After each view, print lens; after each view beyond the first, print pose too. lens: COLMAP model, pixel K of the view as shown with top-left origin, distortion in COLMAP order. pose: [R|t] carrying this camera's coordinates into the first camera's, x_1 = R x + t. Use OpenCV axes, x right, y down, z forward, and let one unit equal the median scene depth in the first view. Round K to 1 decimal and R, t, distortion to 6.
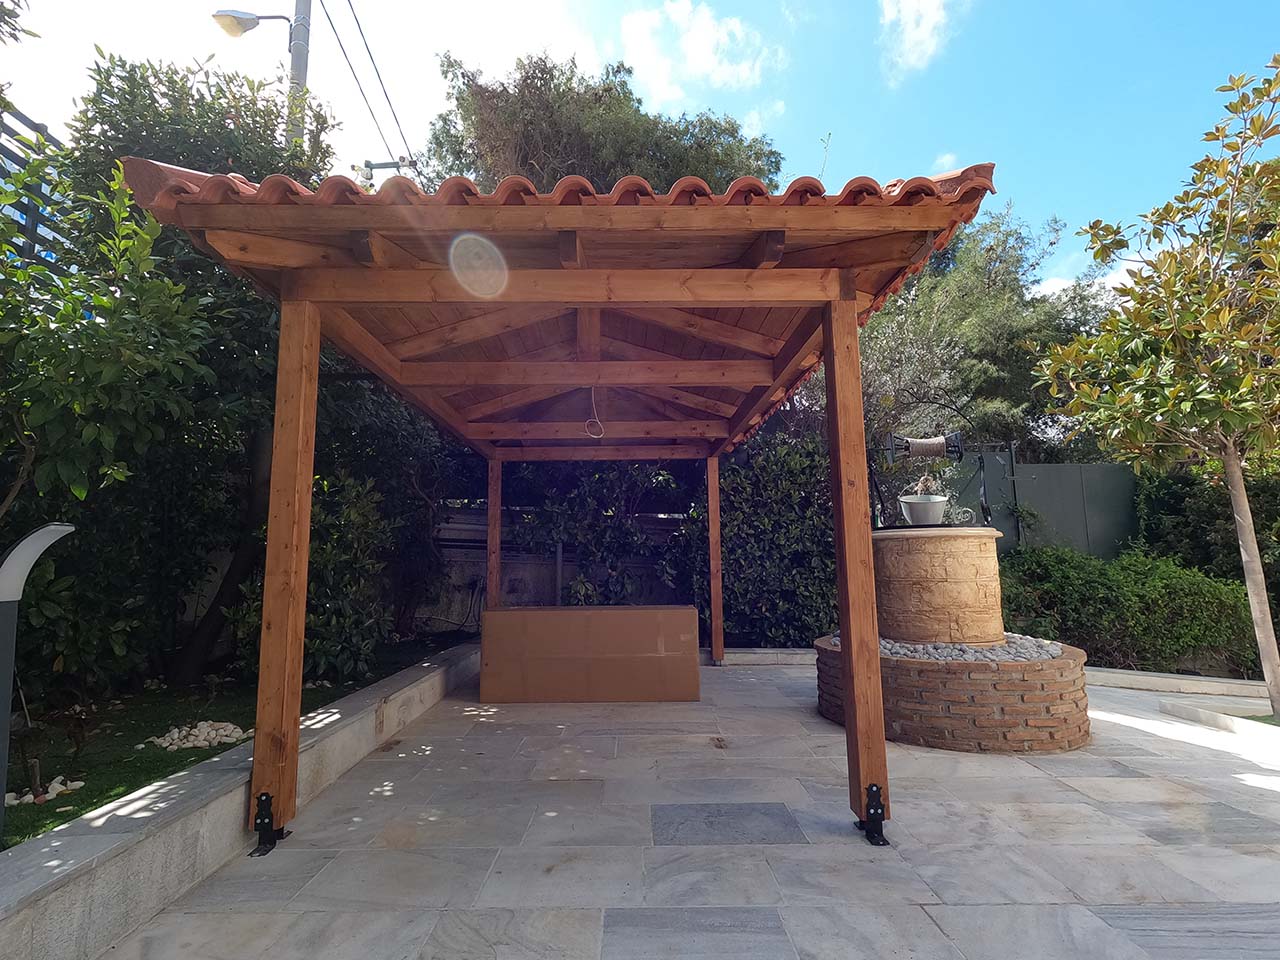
lens RADIAL K [[606.8, 0, 634.8], [0, 606.8, 477.3], [0, 0, 1]] dist [-0.002051, 0.000741]
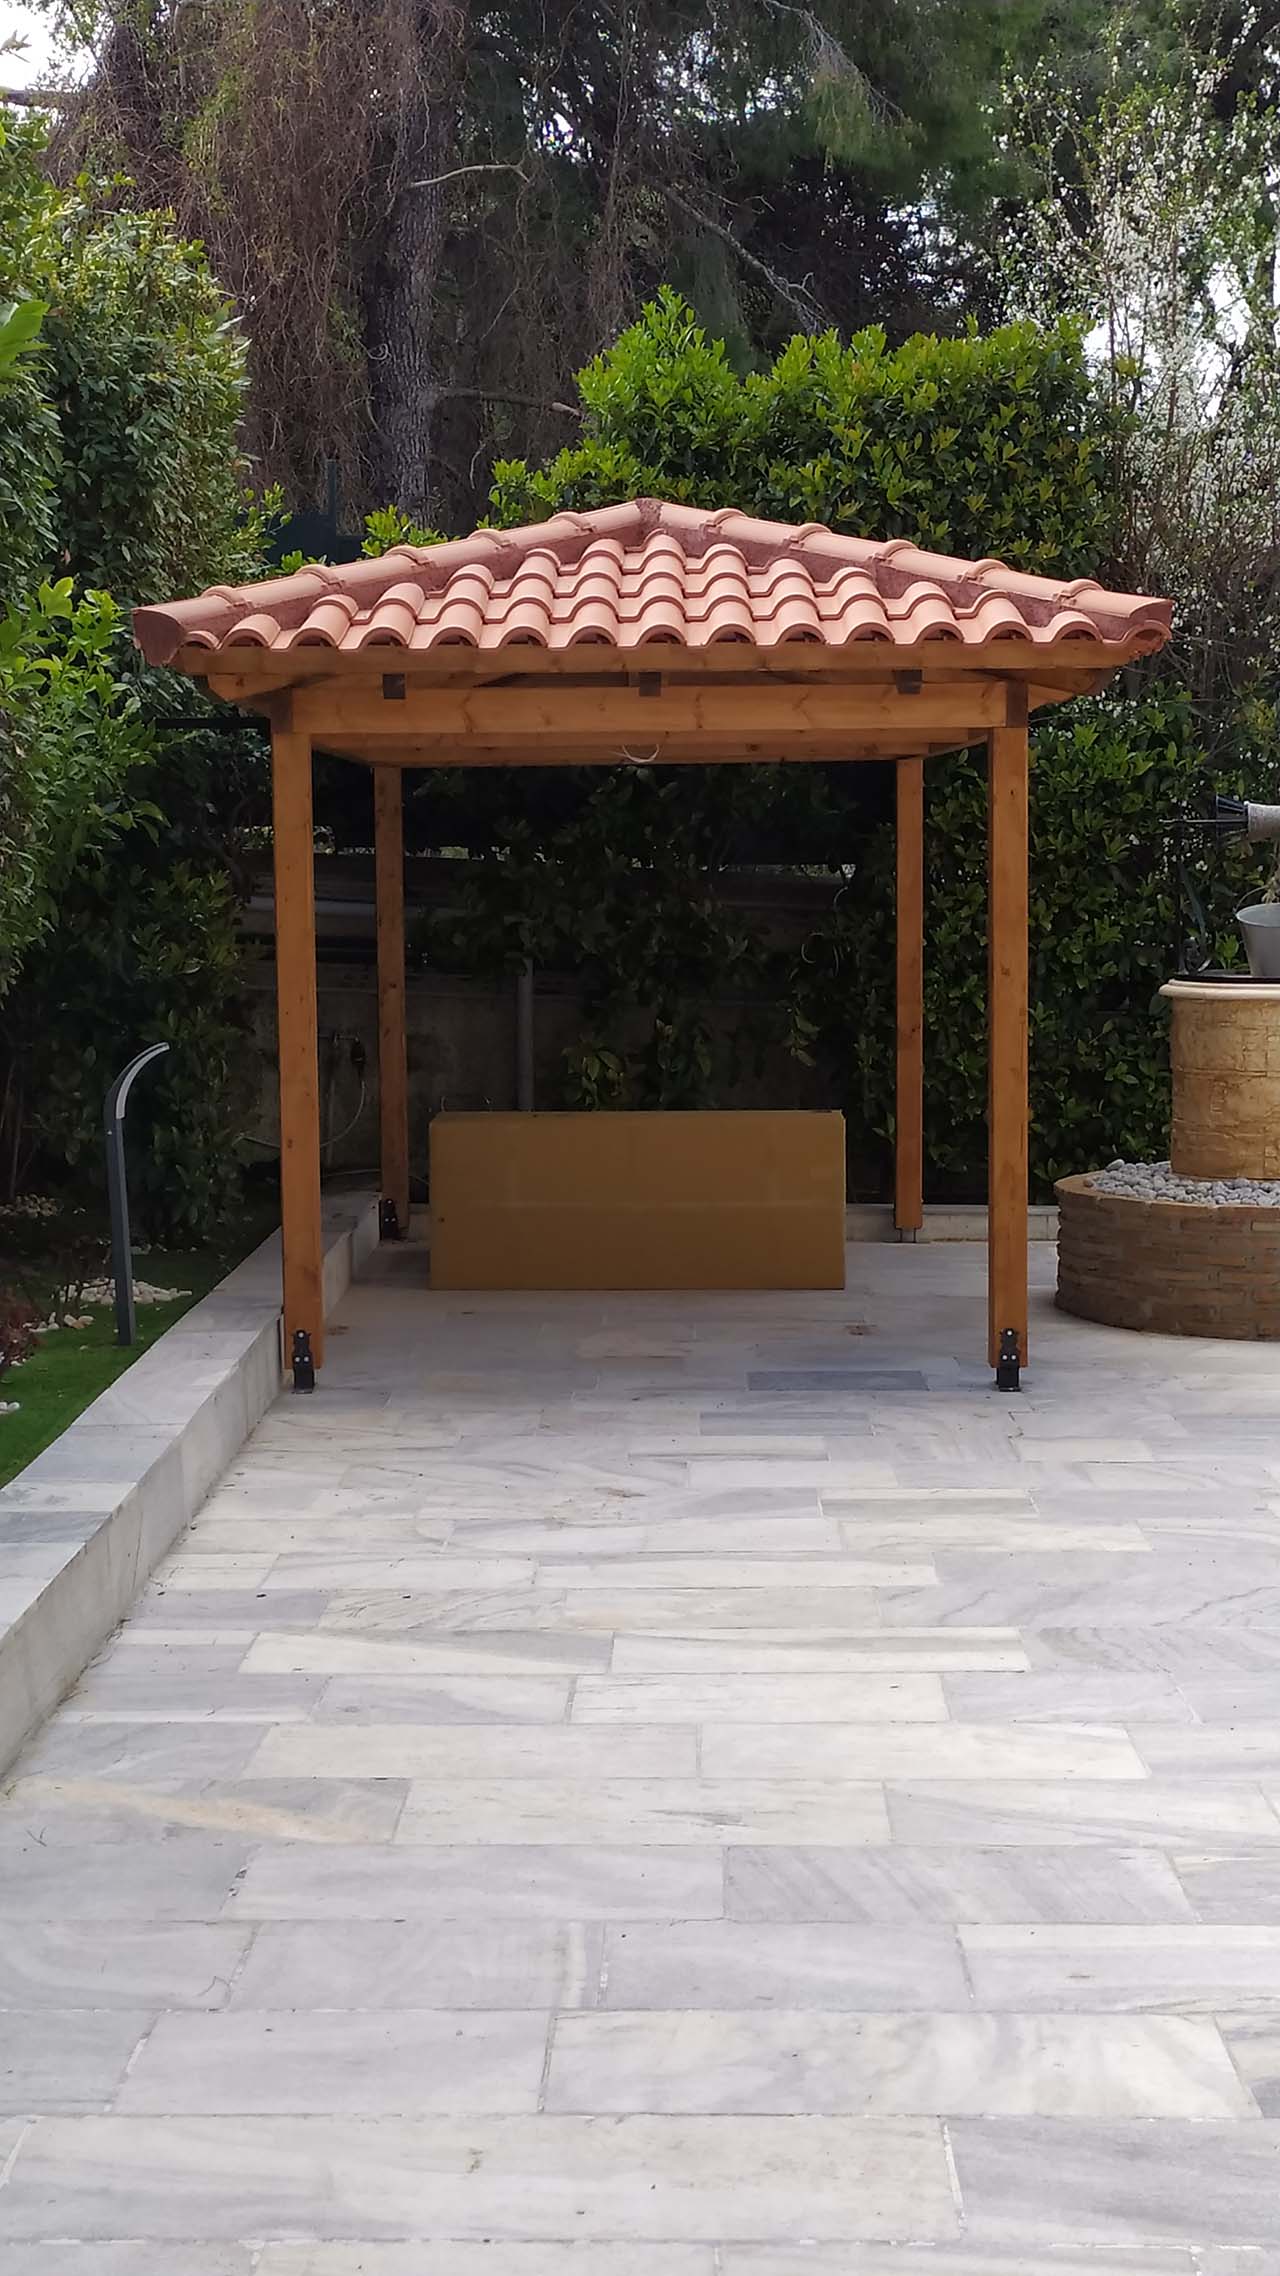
lens RADIAL K [[3120.6, 0, 640.0], [0, 3120.6, 1138.0], [0, 0, 1]] dist [0.107738, -0.001113]
pose [[0.999846, 0.003987, -0.017084, -0.018230], [0.000013, 0.973666, 0.227980, -0.263032], [0.017543, -0.227946, 0.973516, -1.123088]]
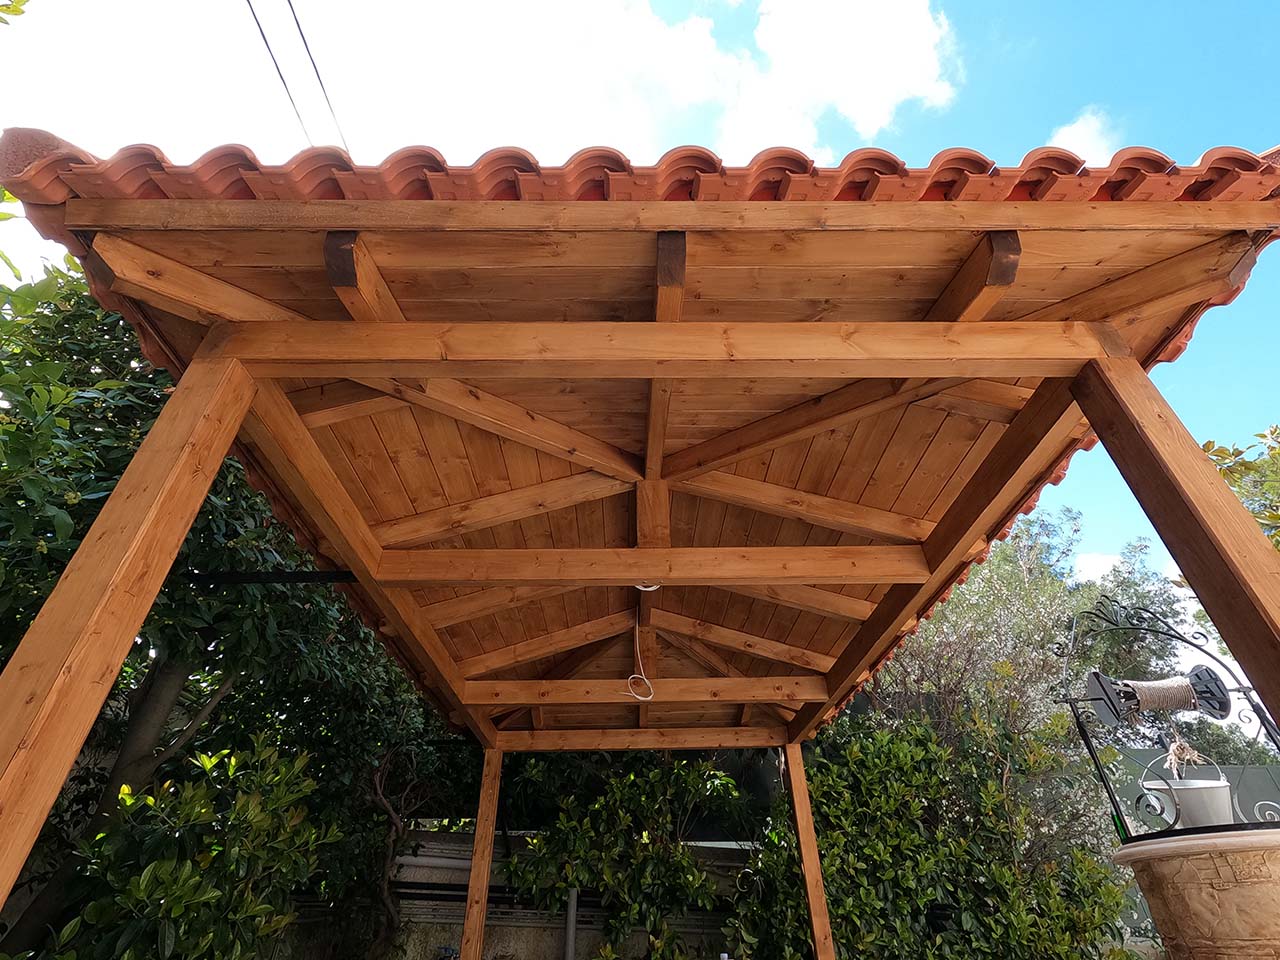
lens RADIAL K [[606.8, 0, 634.8], [0, 606.8, 477.3], [0, 0, 1]] dist [-0.002051, 0.000741]
pose [[0.999934, -0.007789, -0.008485, -0.051563], [0.002643, 0.872173, -0.489191, 0.042500], [0.011211, 0.489136, 0.872136, 0.201572]]
